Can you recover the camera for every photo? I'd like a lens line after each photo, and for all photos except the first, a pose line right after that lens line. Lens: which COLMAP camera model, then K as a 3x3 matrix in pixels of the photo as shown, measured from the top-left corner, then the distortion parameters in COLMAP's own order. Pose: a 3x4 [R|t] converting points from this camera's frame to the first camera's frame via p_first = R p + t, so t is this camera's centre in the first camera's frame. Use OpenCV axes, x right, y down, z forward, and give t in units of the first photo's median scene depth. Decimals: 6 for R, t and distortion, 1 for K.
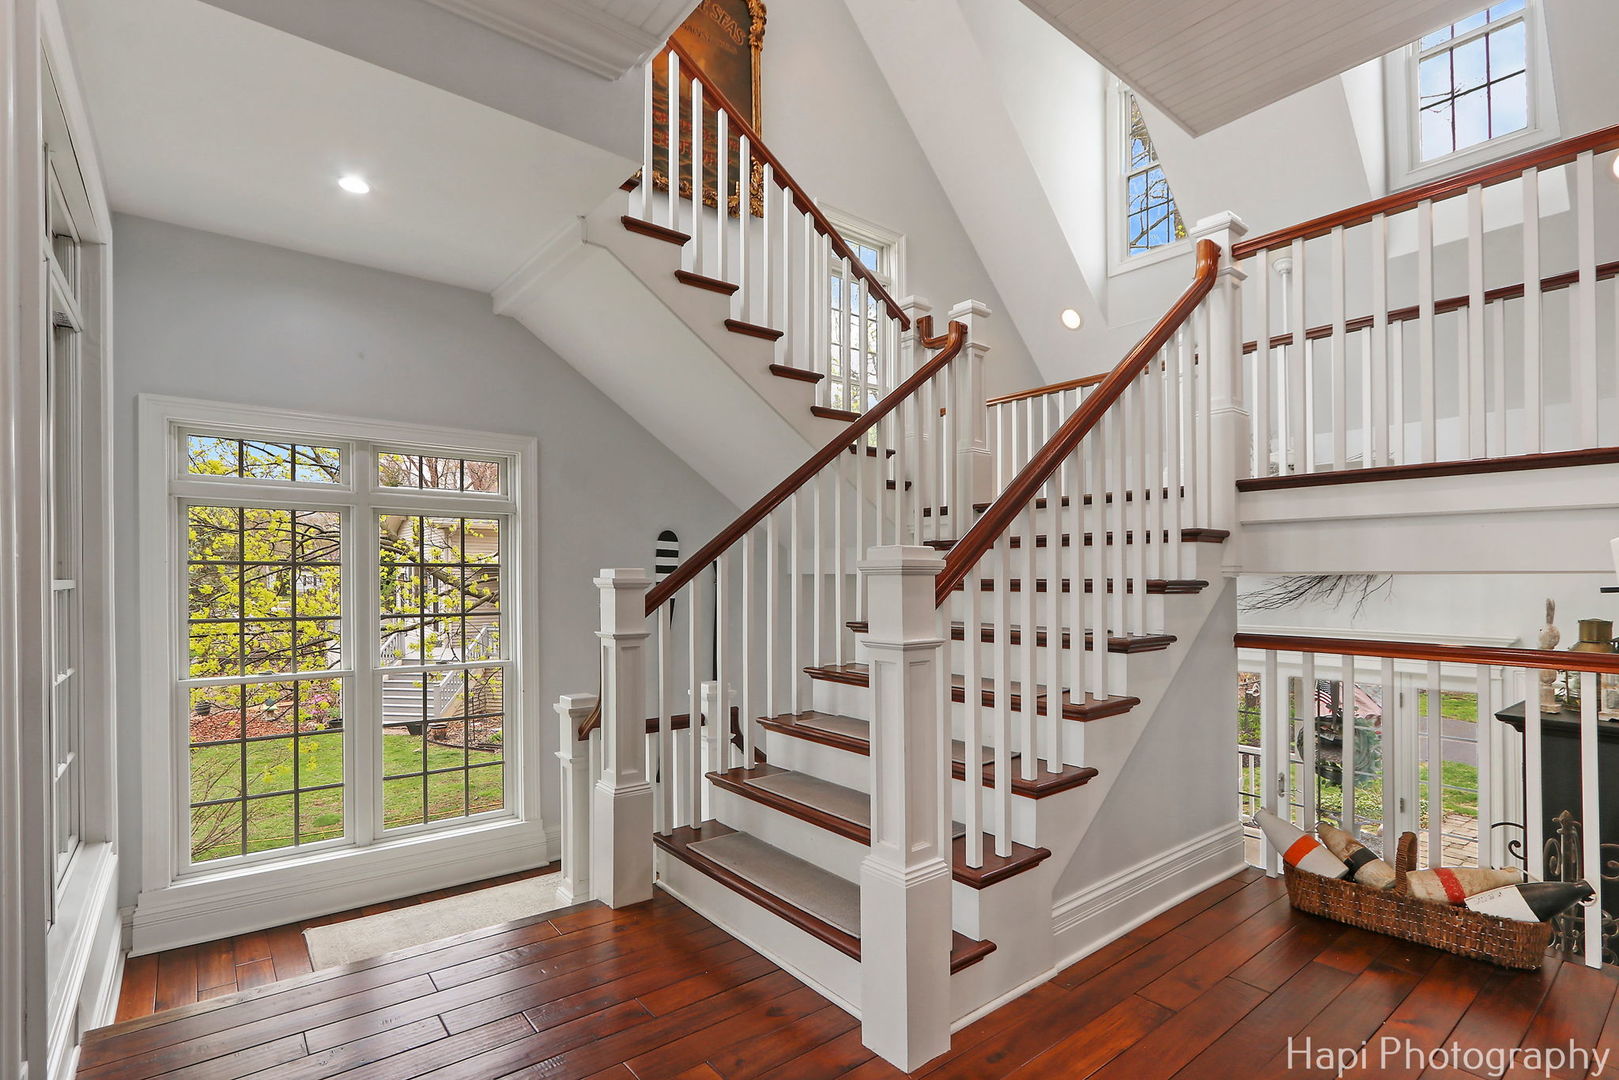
lens RADIAL K [[763.9, 0, 802.7], [0, 763.9, 556.2], [0, 0, 1]] dist [-0.015419, 0.001140]
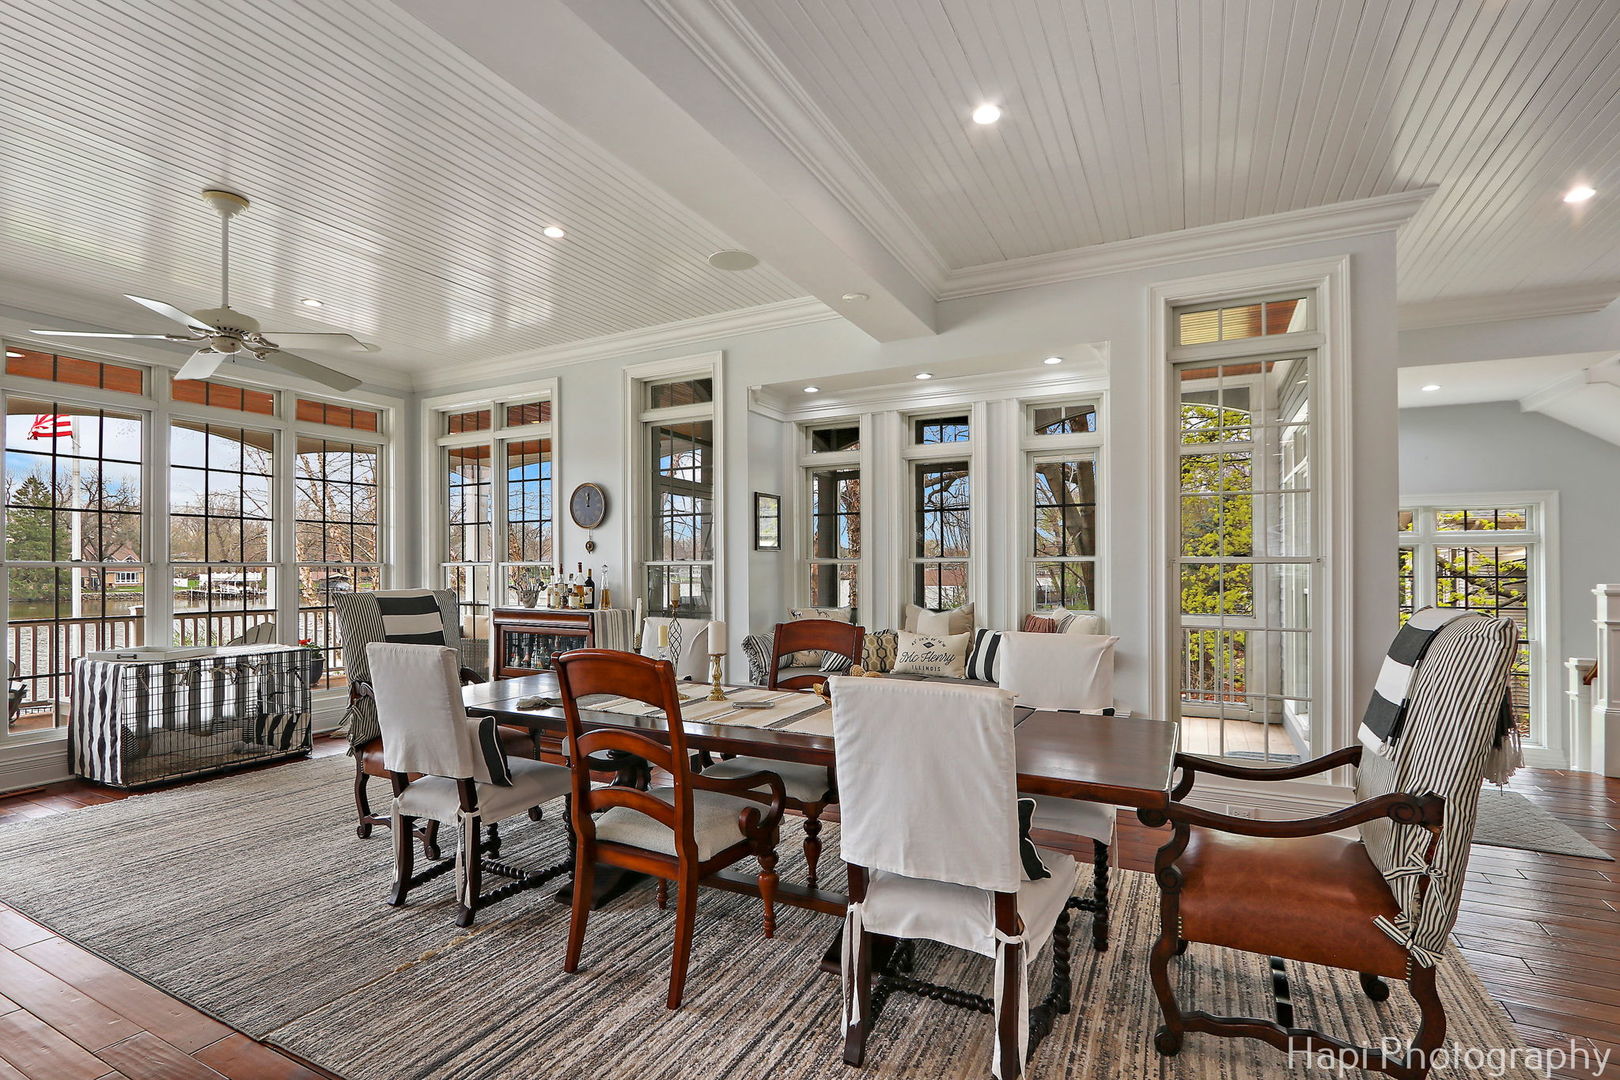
lens RADIAL K [[764.4, 0, 802.3], [0, 764.4, 554.3], [0, 0, 1]] dist [-0.015419, 0.001140]
pose [[0.402901, -0.001920, -0.915242, 0.531248], [0.006007, 0.999982, 0.000547, -0.057754], [0.915224, -0.005718, 0.402905, -1.242886]]
